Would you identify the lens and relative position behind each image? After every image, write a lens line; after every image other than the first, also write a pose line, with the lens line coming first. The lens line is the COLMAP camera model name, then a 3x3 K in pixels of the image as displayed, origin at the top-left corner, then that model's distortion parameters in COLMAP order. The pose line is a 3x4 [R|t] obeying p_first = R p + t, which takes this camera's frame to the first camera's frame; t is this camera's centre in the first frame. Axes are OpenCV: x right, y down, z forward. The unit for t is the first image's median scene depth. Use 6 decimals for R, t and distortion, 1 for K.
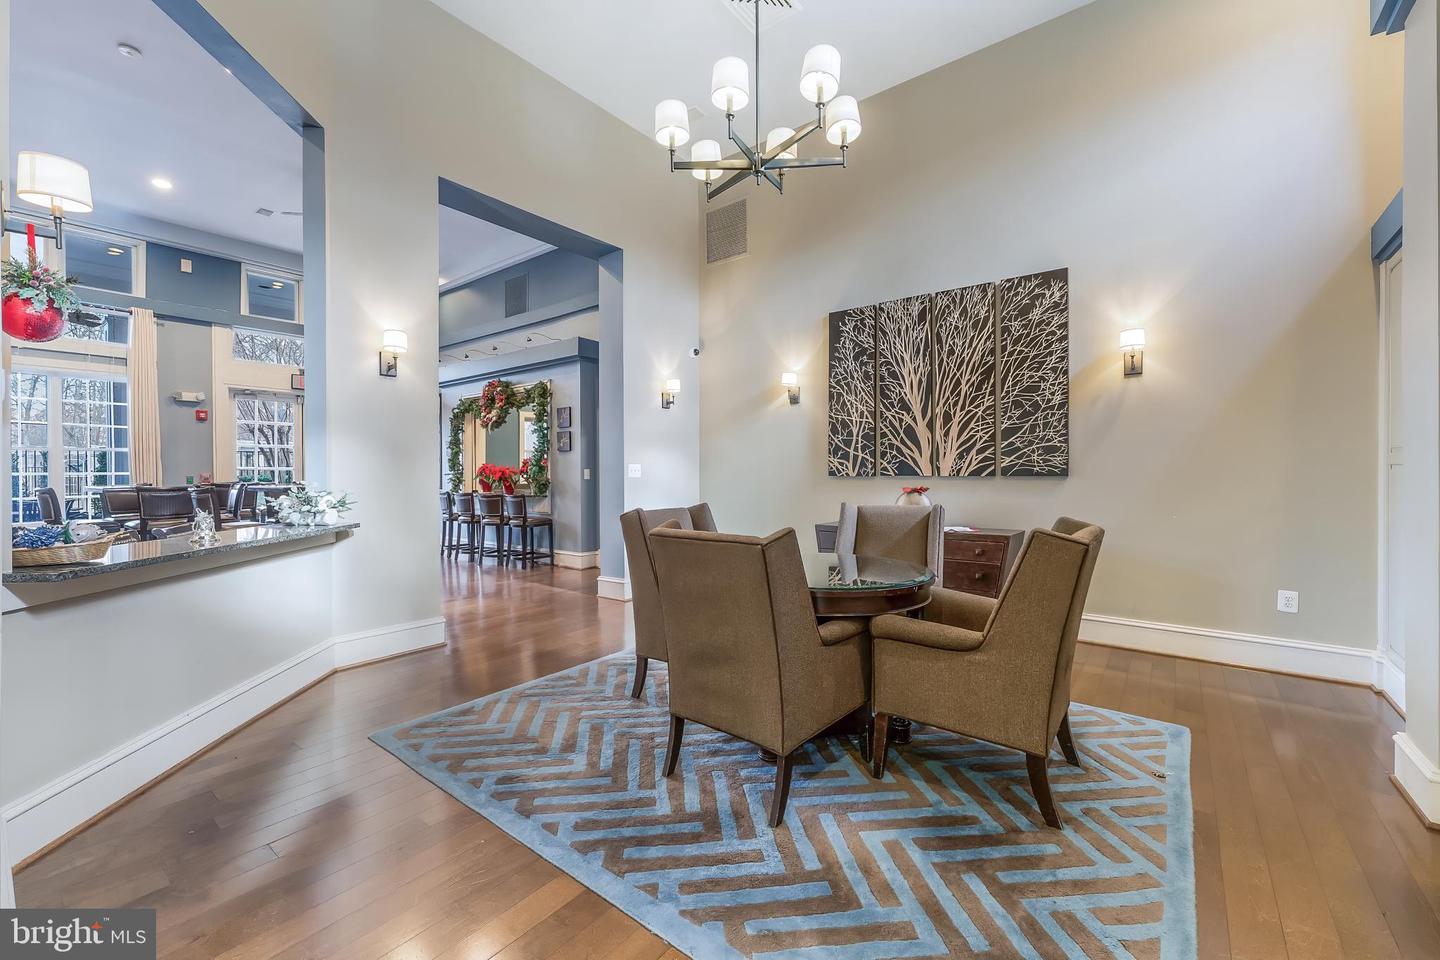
lens RADIAL K [[581.4, 0, 720.0], [0, 581.4, 480.0], [0, 0, 1]] dist [0.000388, 0.000001]
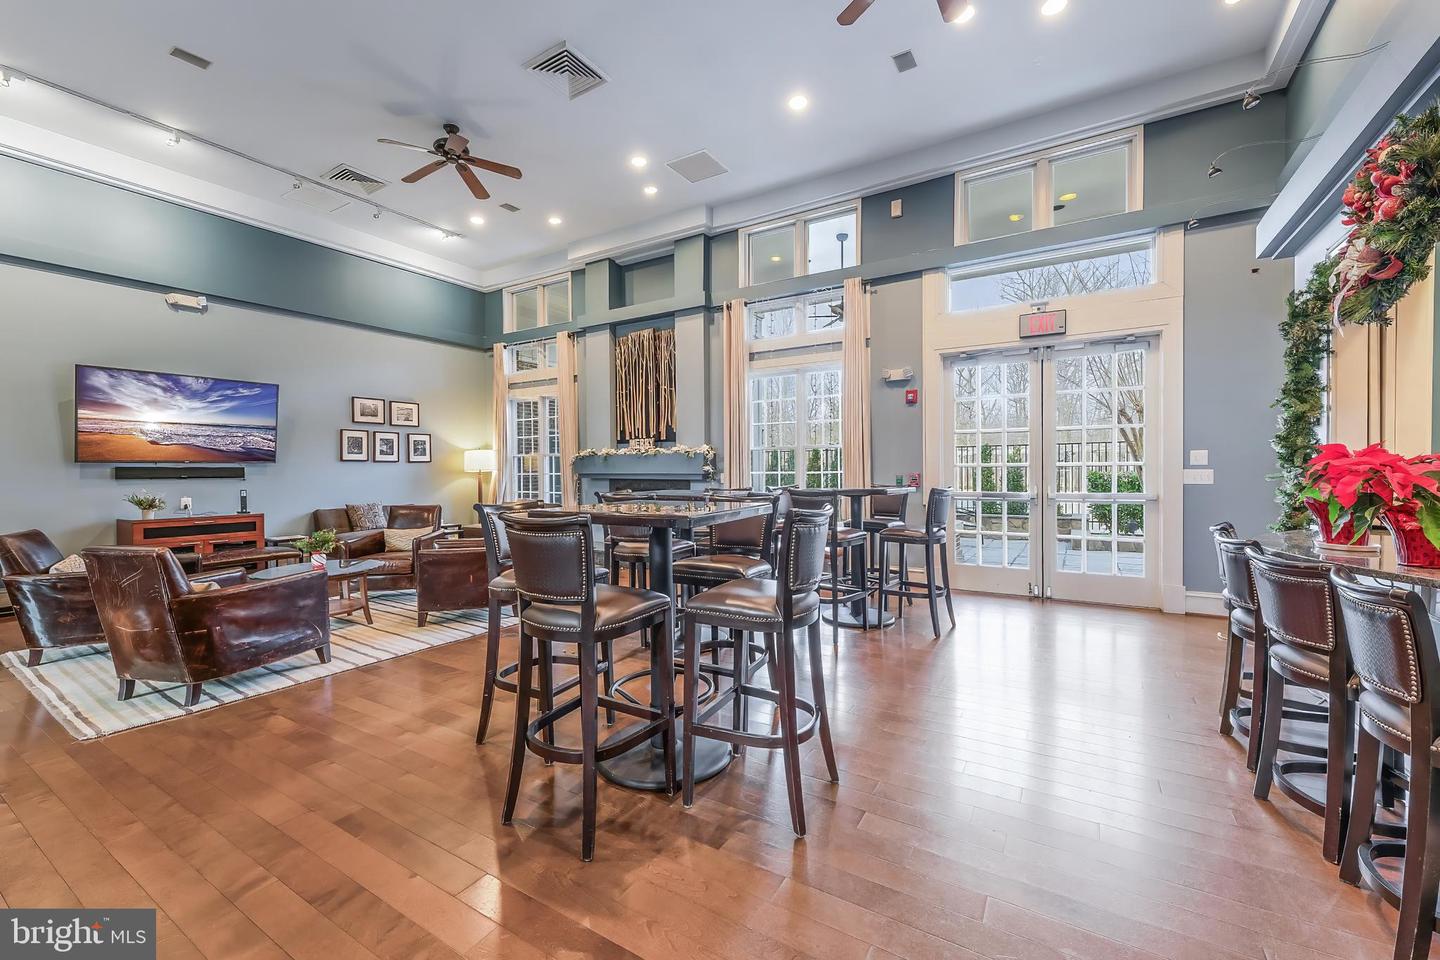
lens RADIAL K [[589.9, 0, 720.0], [0, 589.9, 480.0], [0, 0, 1]] dist [-0.002019, -0.000063]
pose [[0.118933, 0.016369, -0.992767, -0.144692], [-0.002288, 0.999866, 0.016212, -0.013174], [0.992900, 0.000343, 0.118955, 0.647711]]
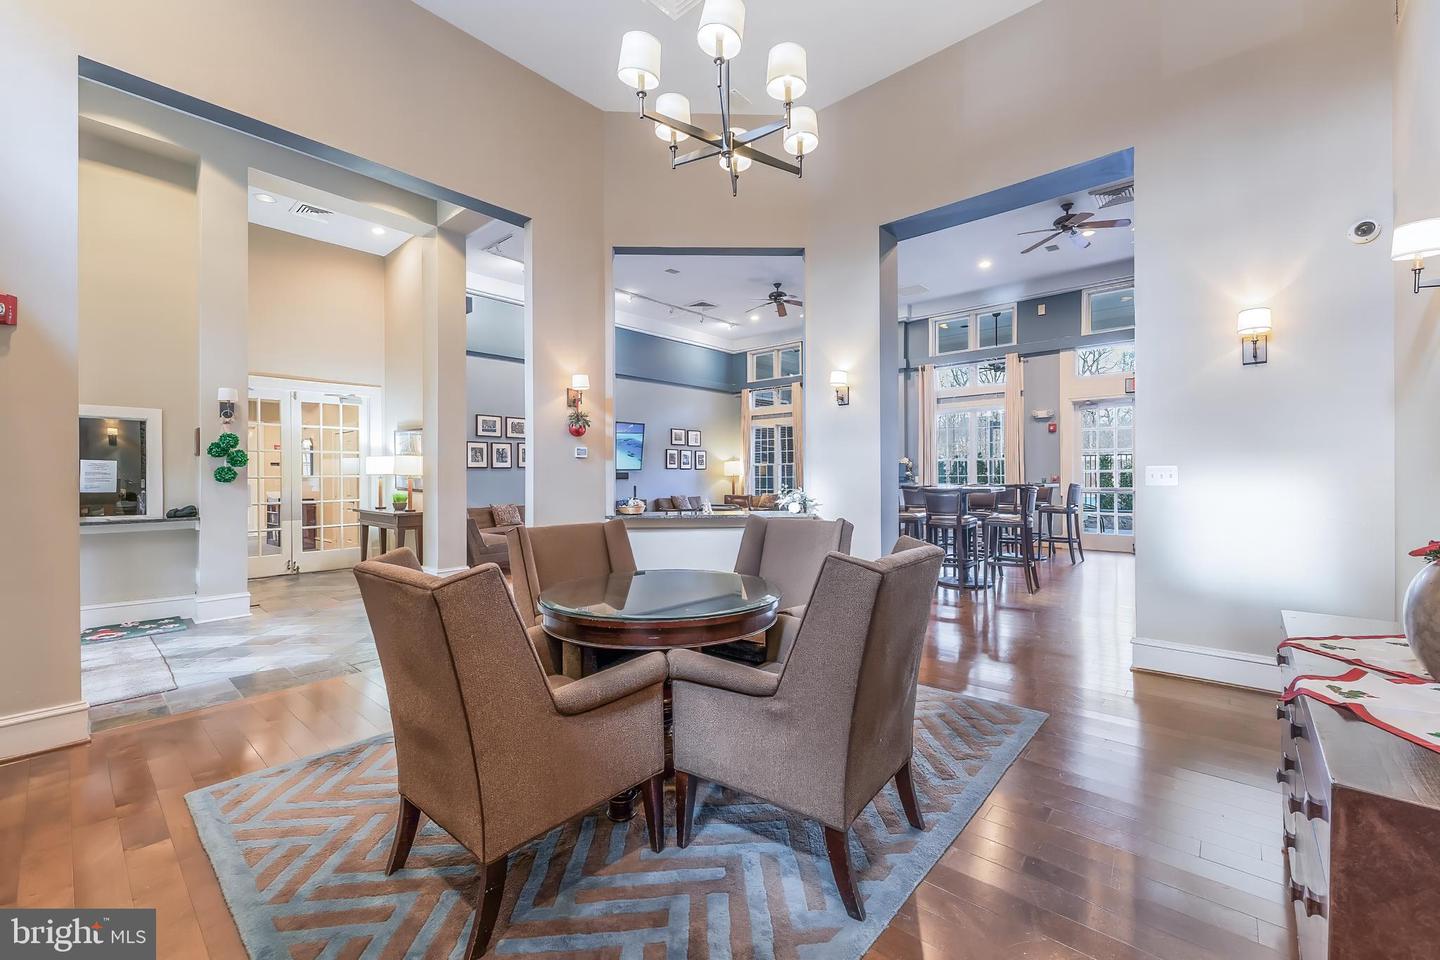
lens RADIAL K [[581.4, 0, 720.0], [0, 581.4, 480.0], [0, 0, 1]] dist [0.000388, 0.000001]
pose [[-0.046116, 0.008980, -0.998896, 0.362766], [0.000049, 0.999960, 0.008987, -0.011452], [0.998936, 0.000366, -0.046114, 0.351247]]
